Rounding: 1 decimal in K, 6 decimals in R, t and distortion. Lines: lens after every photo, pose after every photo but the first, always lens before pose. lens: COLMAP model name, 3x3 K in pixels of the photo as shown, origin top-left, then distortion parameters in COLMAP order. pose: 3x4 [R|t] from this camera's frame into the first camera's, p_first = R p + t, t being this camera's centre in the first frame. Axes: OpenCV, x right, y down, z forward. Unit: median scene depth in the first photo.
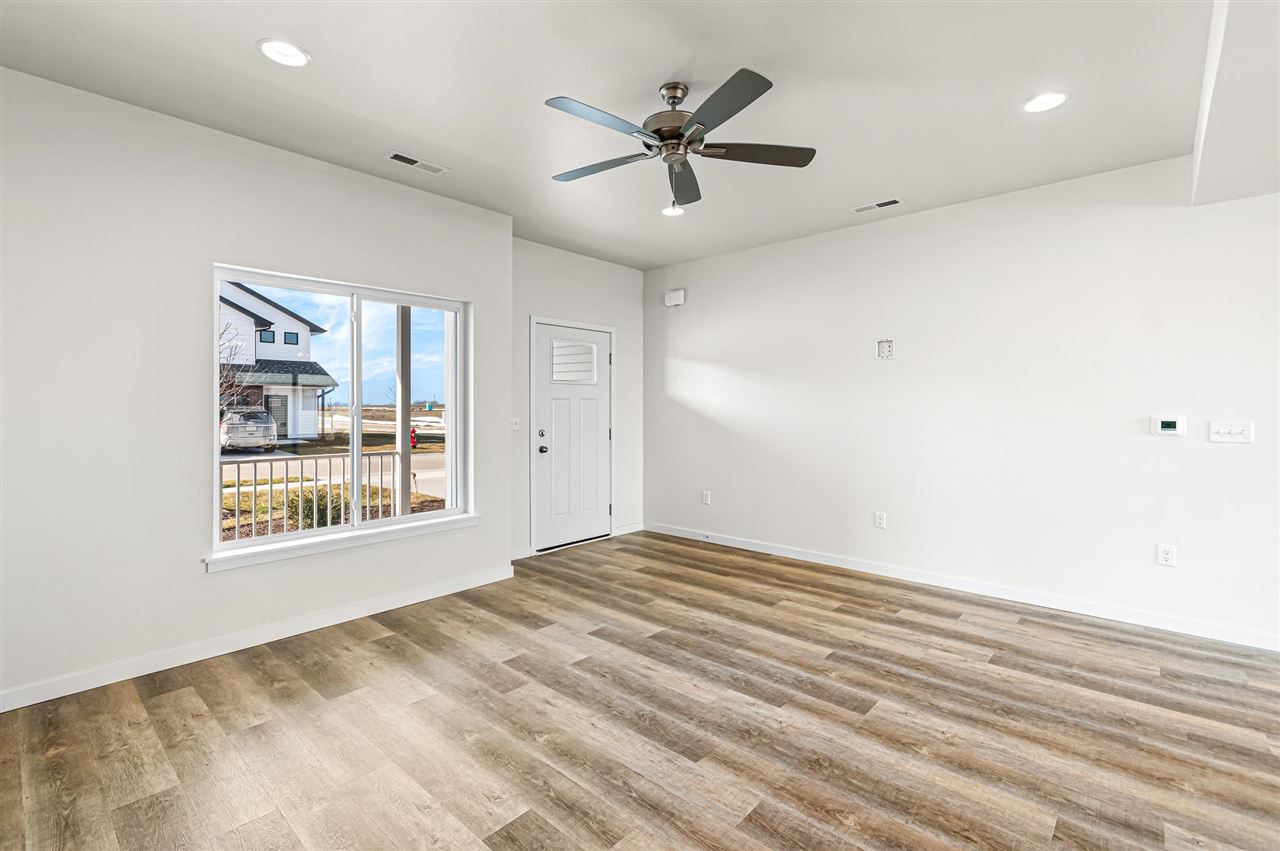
lens RADIAL K [[568.0, 0, 639.9], [0, 568.0, 418.2], [0, 0, 1]] dist [-0.000407, -0.000166]
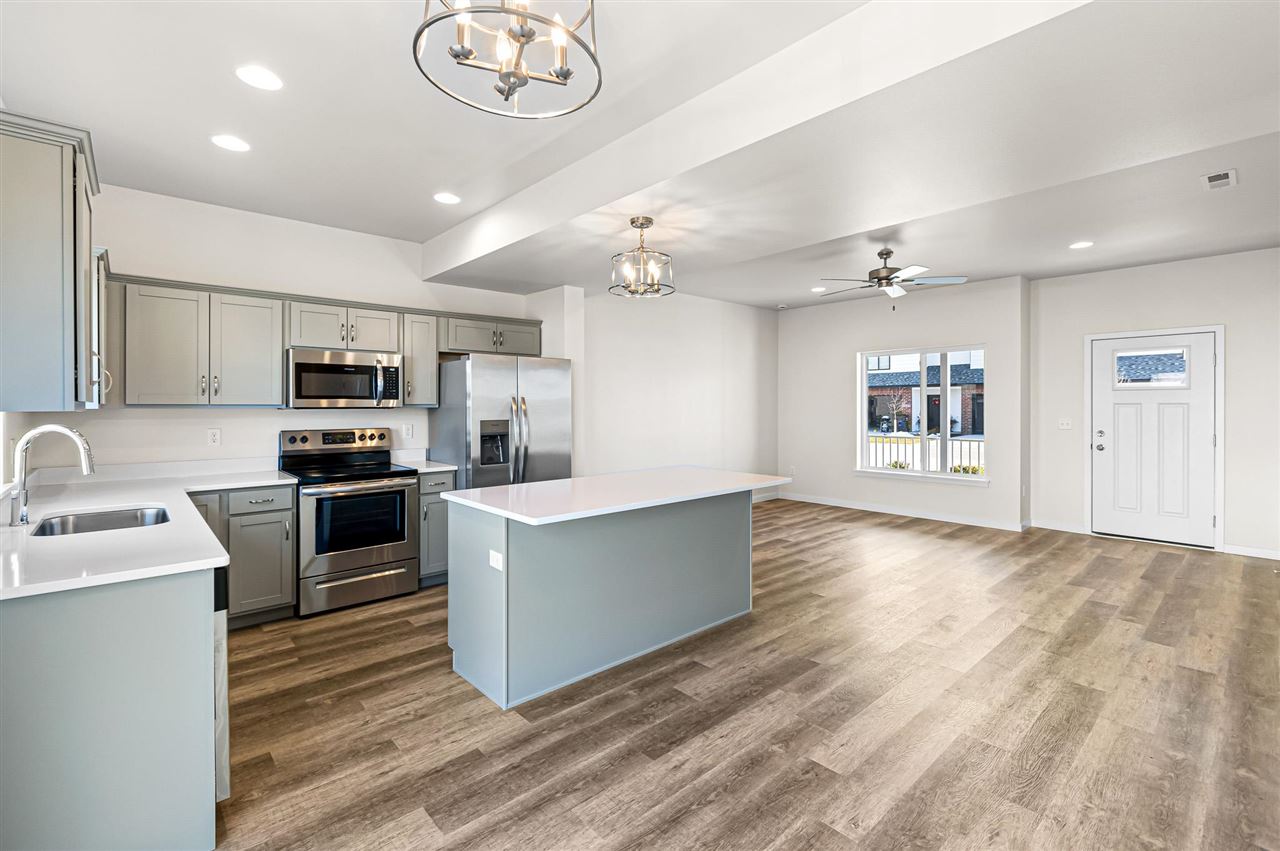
lens RADIAL K [[568.0, 0, 639.6], [0, 568.0, 413.5], [0, 0, 1]] dist [-0.000407, -0.000166]
pose [[-0.103156, 0.013418, -0.994575, 1.531291], [-0.021102, 0.999654, 0.015675, -0.017412], [0.994441, 0.022604, -0.102837, 0.251649]]
